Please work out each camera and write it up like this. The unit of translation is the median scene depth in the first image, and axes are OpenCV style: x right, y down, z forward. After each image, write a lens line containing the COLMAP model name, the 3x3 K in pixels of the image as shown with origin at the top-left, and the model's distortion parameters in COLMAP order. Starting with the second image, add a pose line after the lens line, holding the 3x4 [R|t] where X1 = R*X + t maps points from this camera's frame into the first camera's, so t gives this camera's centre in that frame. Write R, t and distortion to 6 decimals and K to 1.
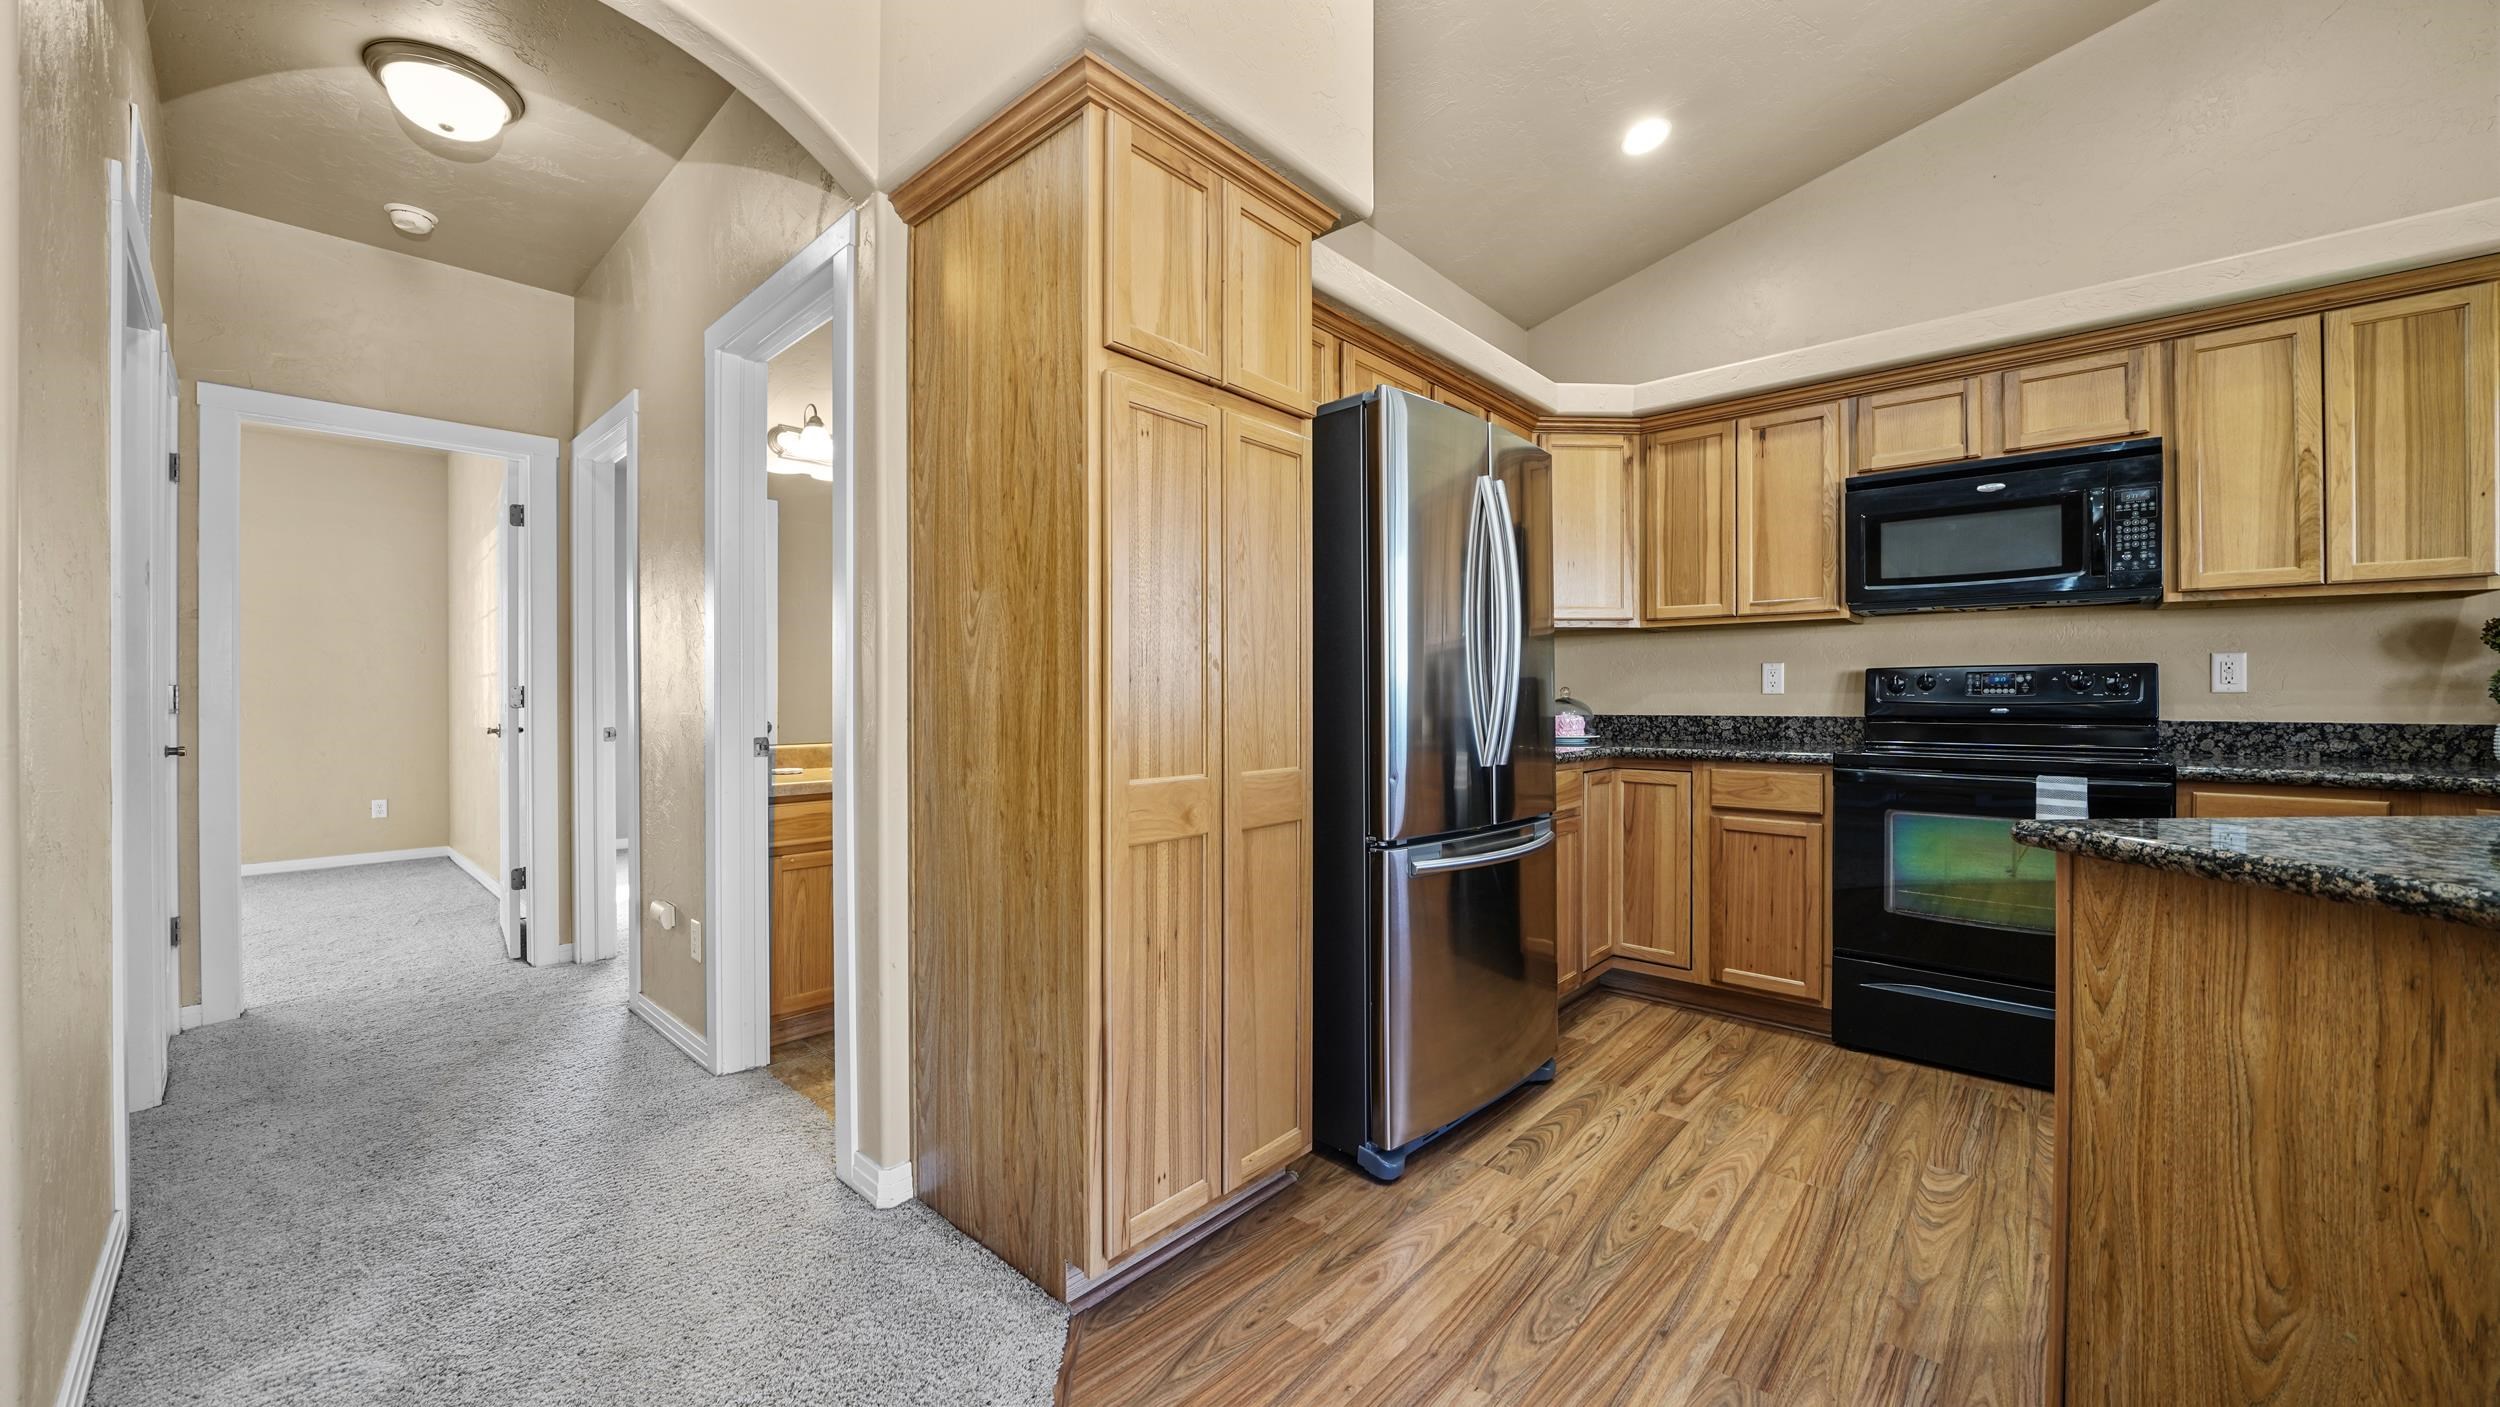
lens RADIAL K [[919.0, 0, 1244.2], [0, 919.0, 698.9], [0, 0, 1]] dist [-0.022759, 0.003561]
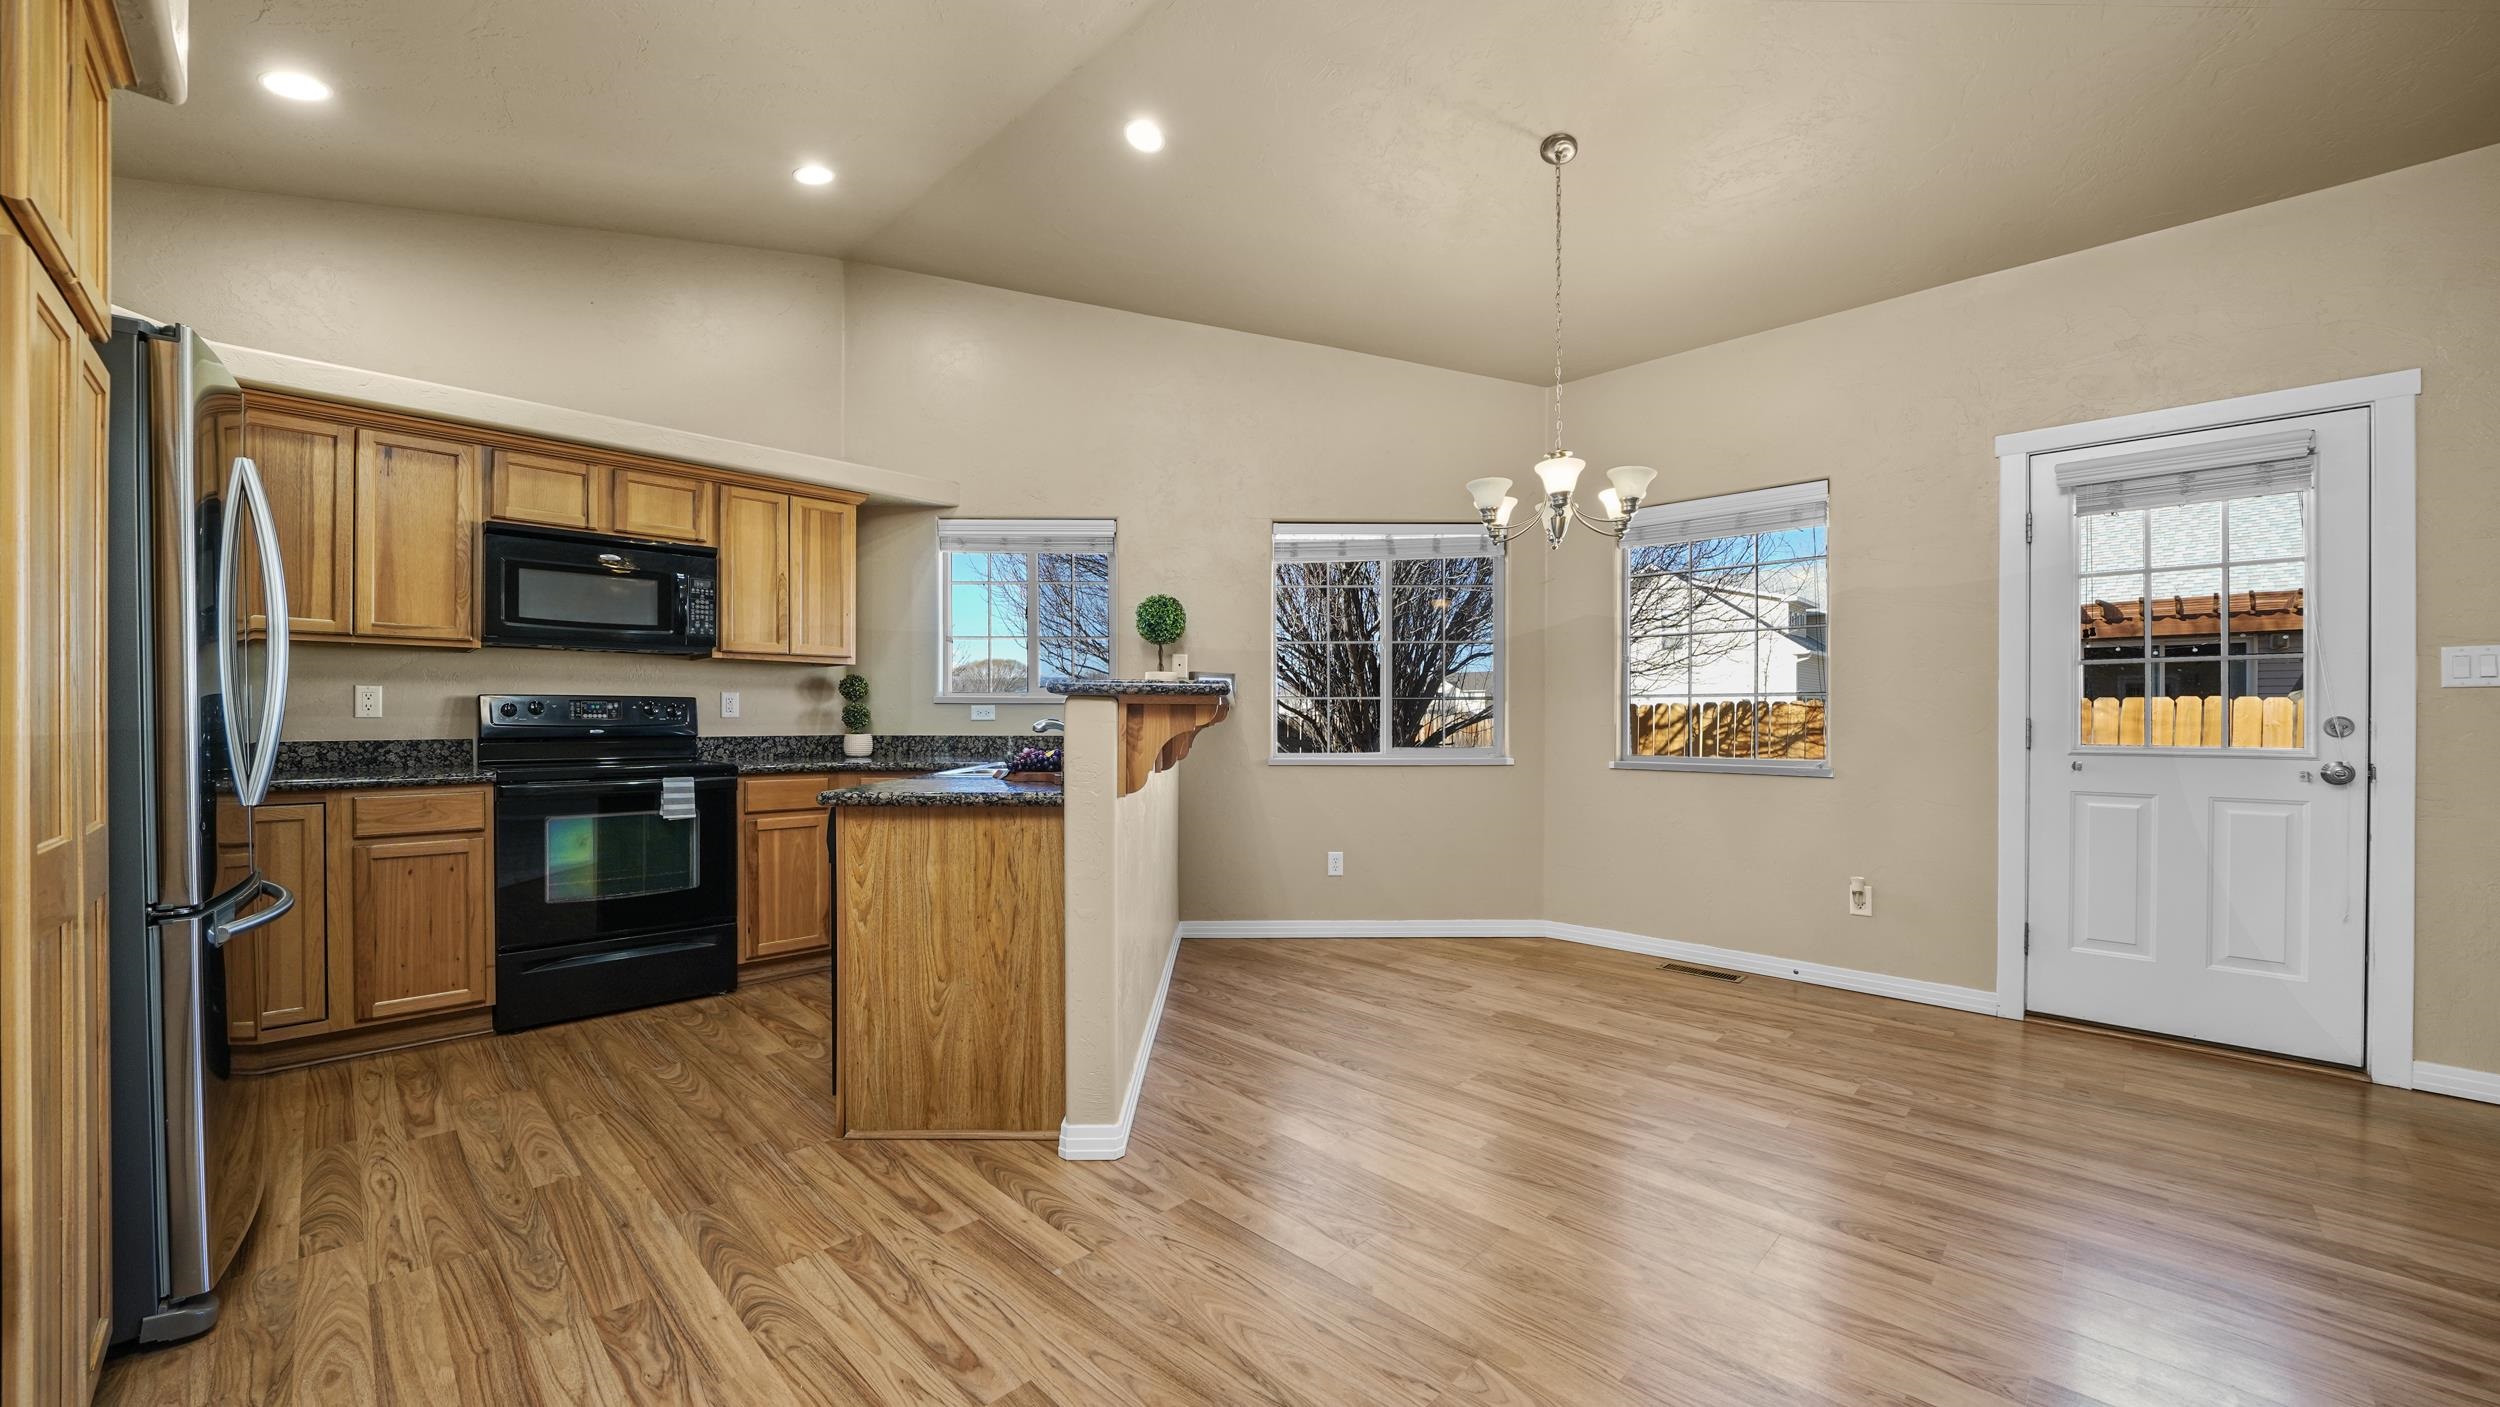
lens RADIAL K [[957.6, 0, 1236.1], [0, 957.6, 725.6], [0, 0, 1]] dist [-0.000244, -0.000072]
pose [[0.052498, -0.007526, 0.998593, -0.518614], [0.000309, 0.999972, 0.007521, -0.005850], [-0.998621, -0.000086, 0.052499, 0.046562]]
